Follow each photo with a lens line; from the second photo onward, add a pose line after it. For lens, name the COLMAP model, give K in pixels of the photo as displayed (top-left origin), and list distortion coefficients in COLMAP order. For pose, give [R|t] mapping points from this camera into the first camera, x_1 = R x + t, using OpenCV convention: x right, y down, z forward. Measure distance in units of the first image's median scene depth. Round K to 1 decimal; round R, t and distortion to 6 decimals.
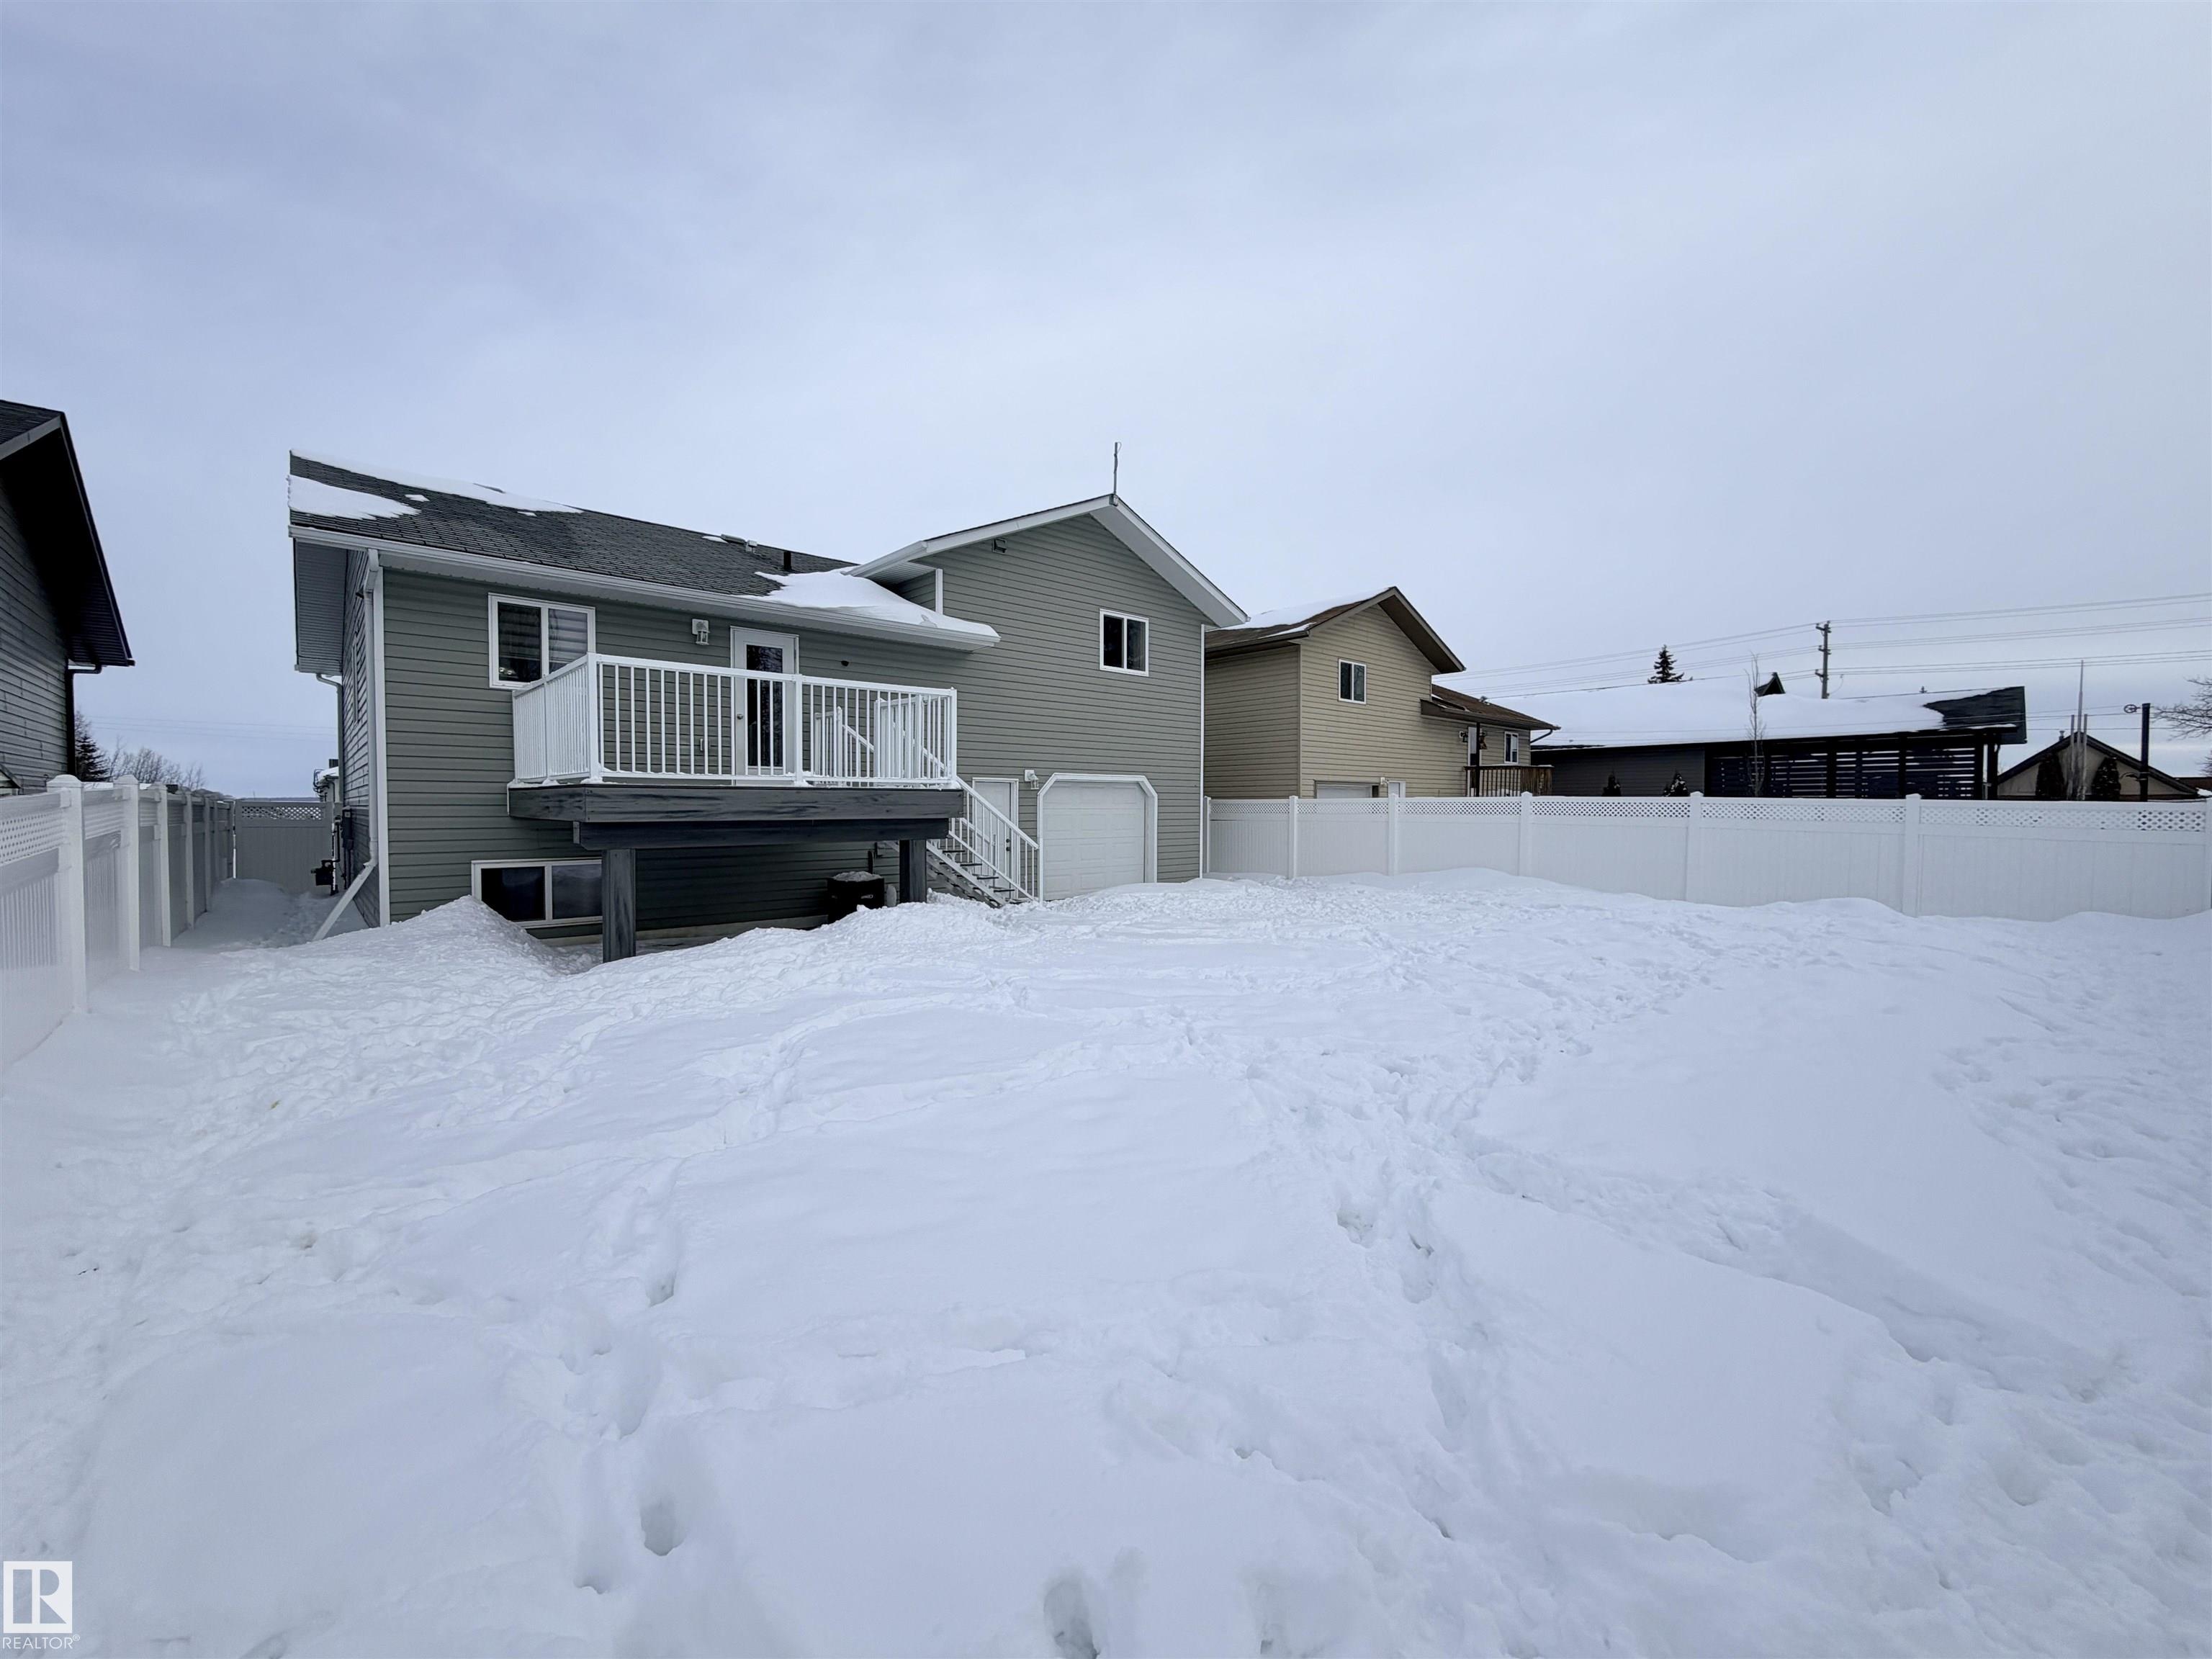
lens RADIAL K [[874.9, 0, 1093.8], [0, 874.9, 824.5], [0, 0, 1]] dist [0.001993, 0.000019]
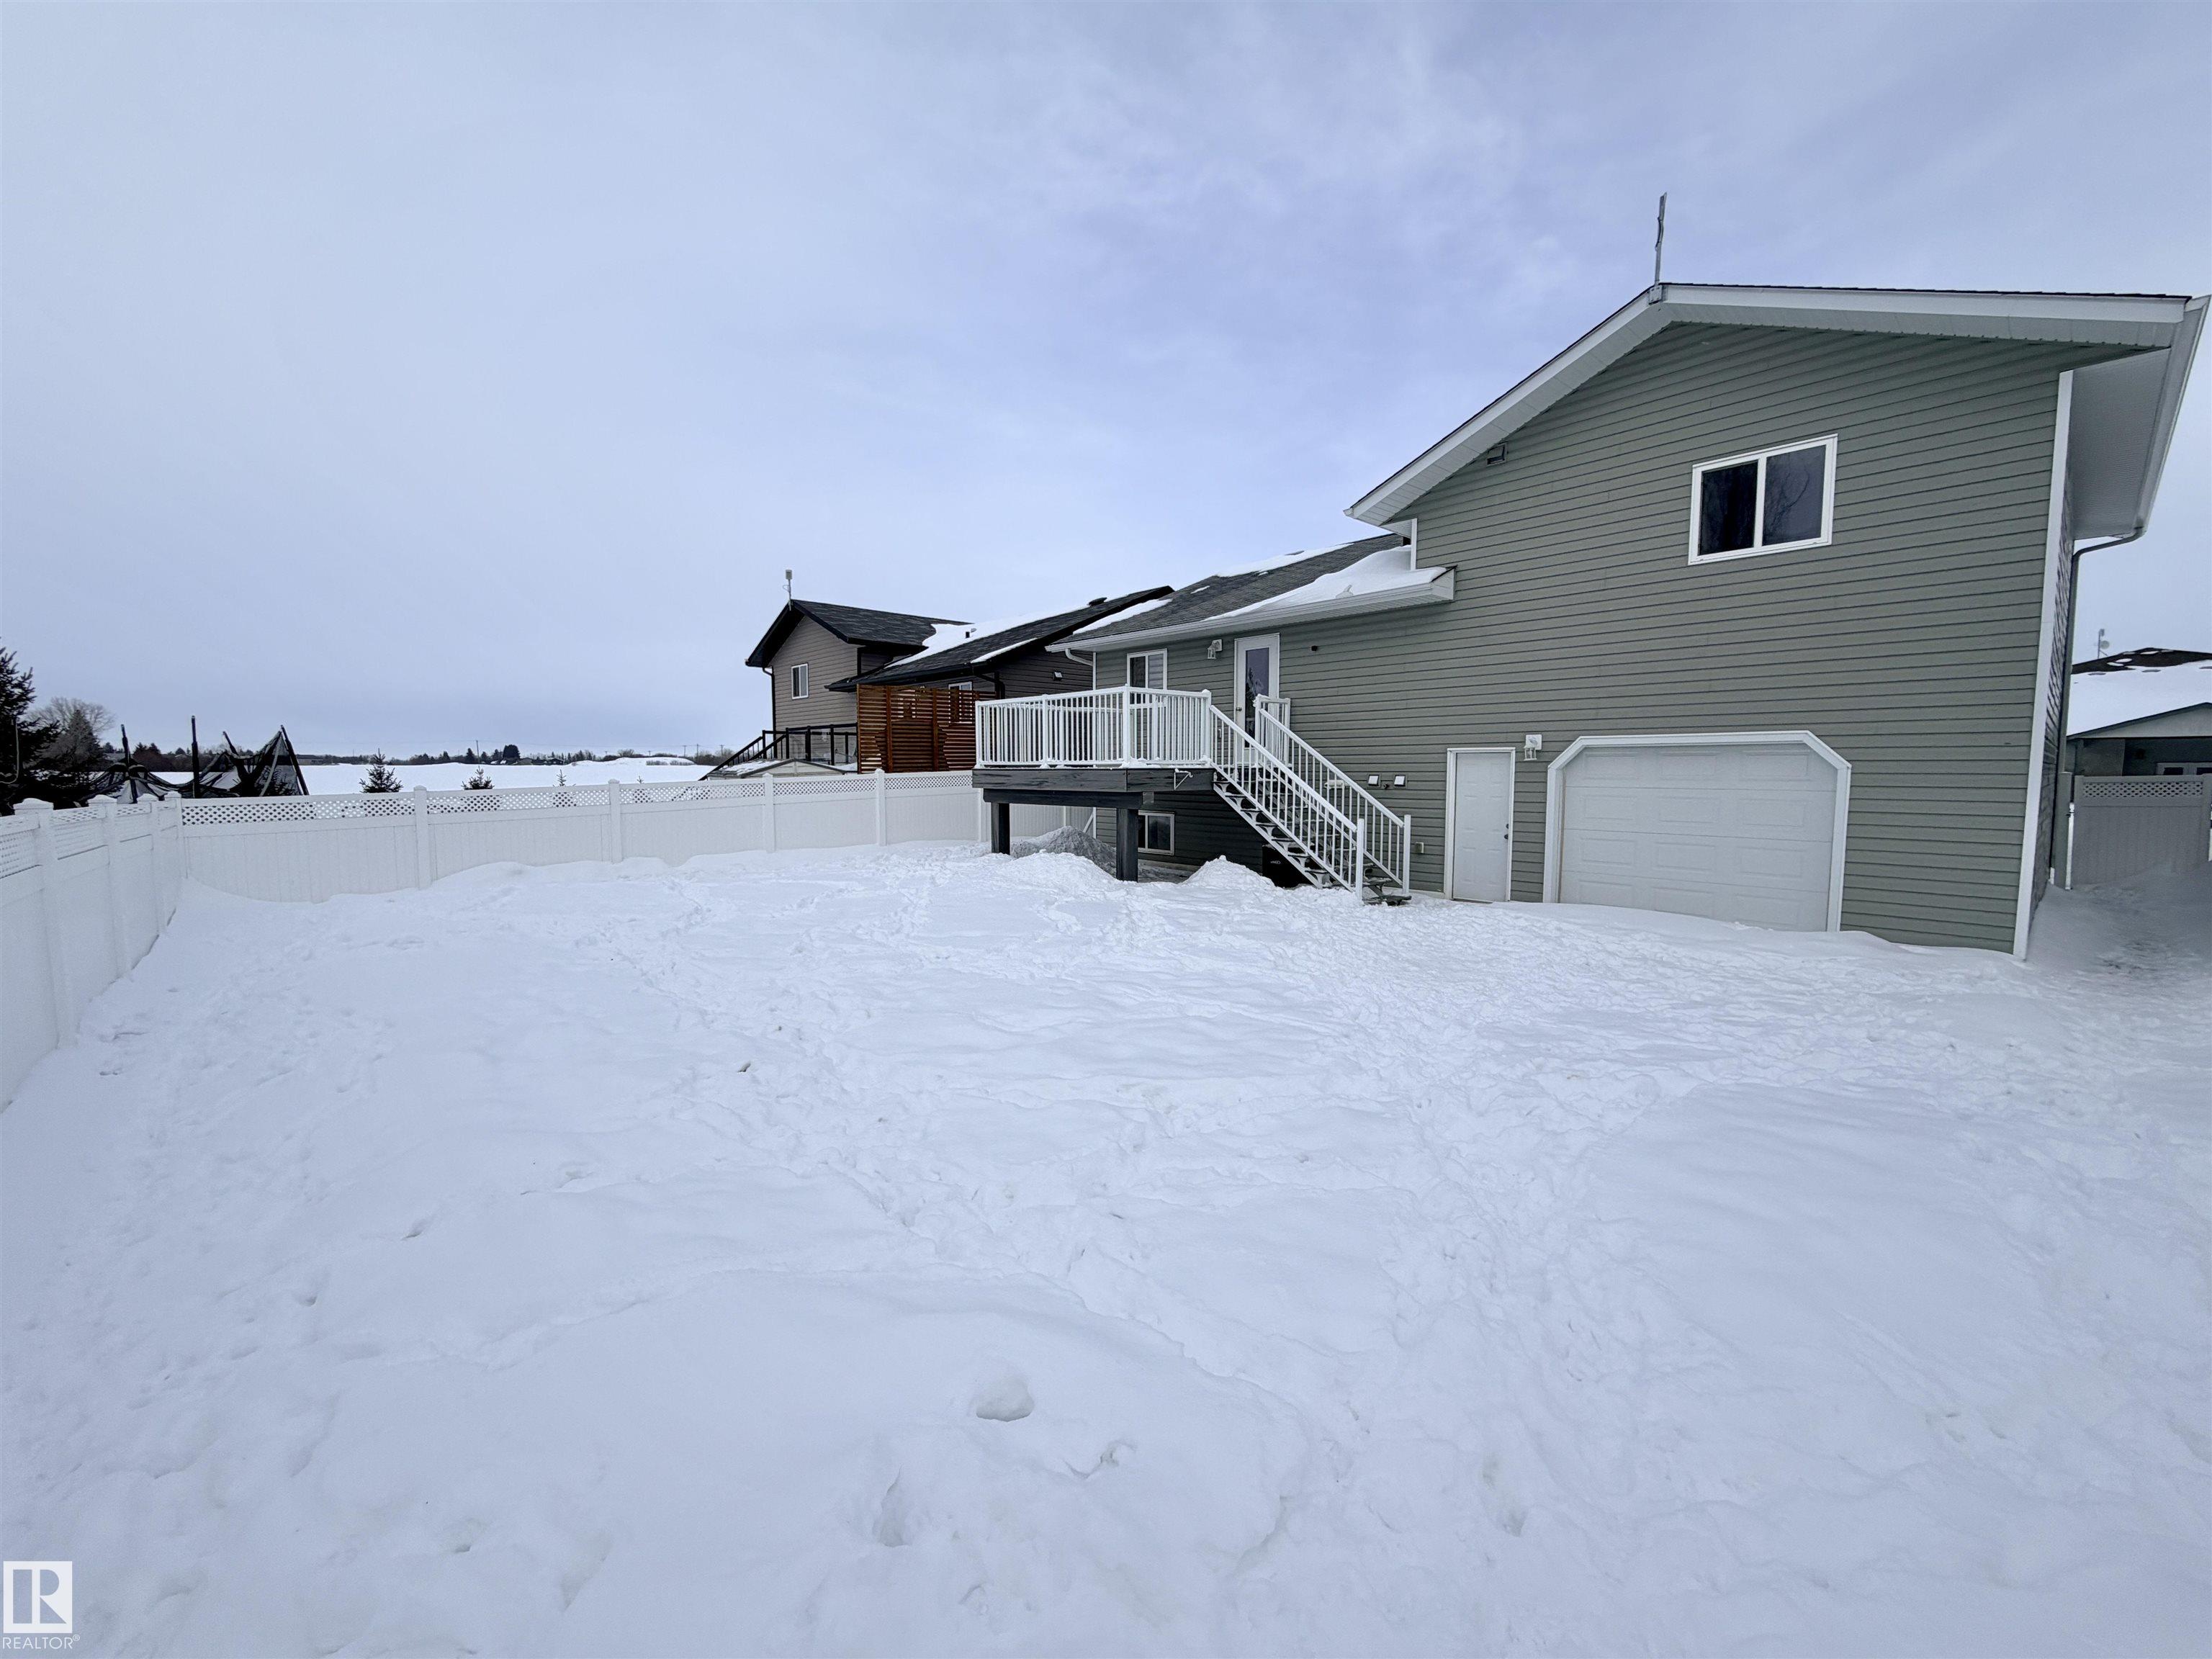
lens RADIAL K [[874.9, 0, 1107.2], [0, 874.9, 827.4], [0, 0, 1]] dist [0.001993, 0.000019]
pose [[0.023581, 0.059064, -0.997976, 0.856329], [-0.023882, 0.998002, 0.058502, -0.023788], [0.999437, 0.022454, 0.024945, 0.781255]]
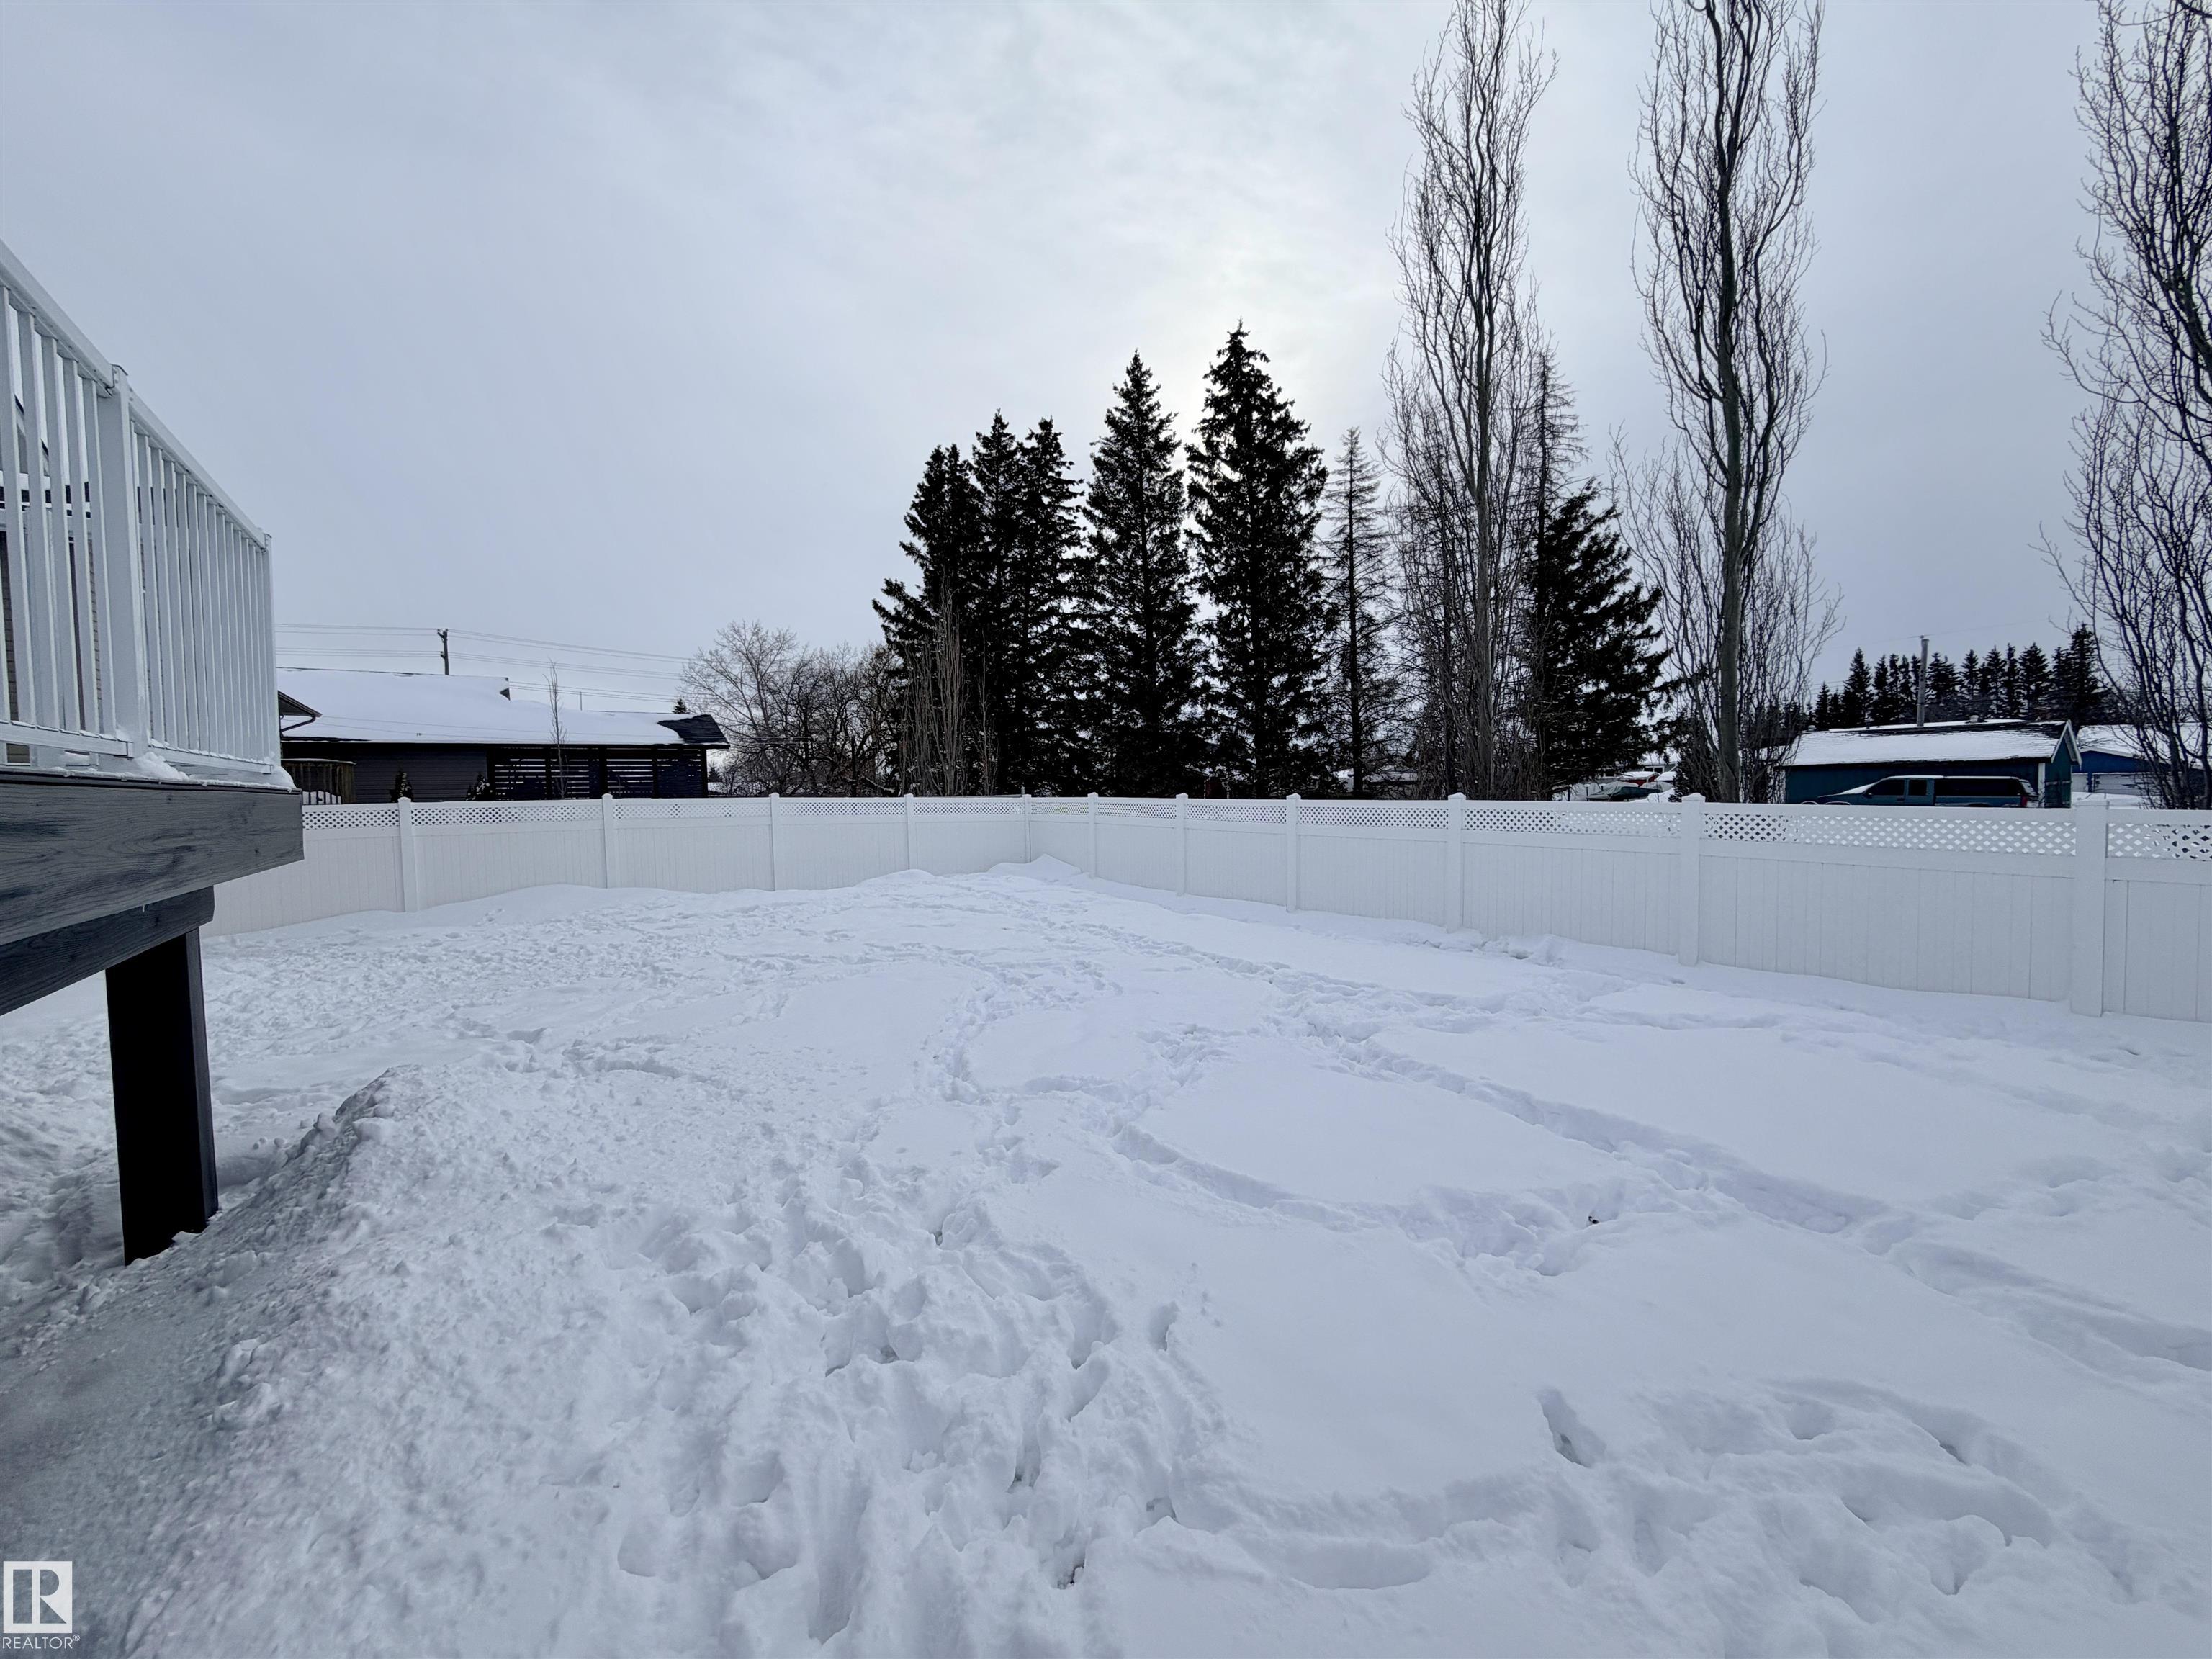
lens RADIAL K [[874.9, 0, 1107.0], [0, 874.9, 821.7], [0, 0, 1]] dist [0.001993, 0.000019]
pose [[0.107073, -0.035437, 0.993619, -0.435472], [0.042036, 0.998632, 0.031086, -0.018042], [-0.993362, 0.038439, 0.108416, 0.482943]]
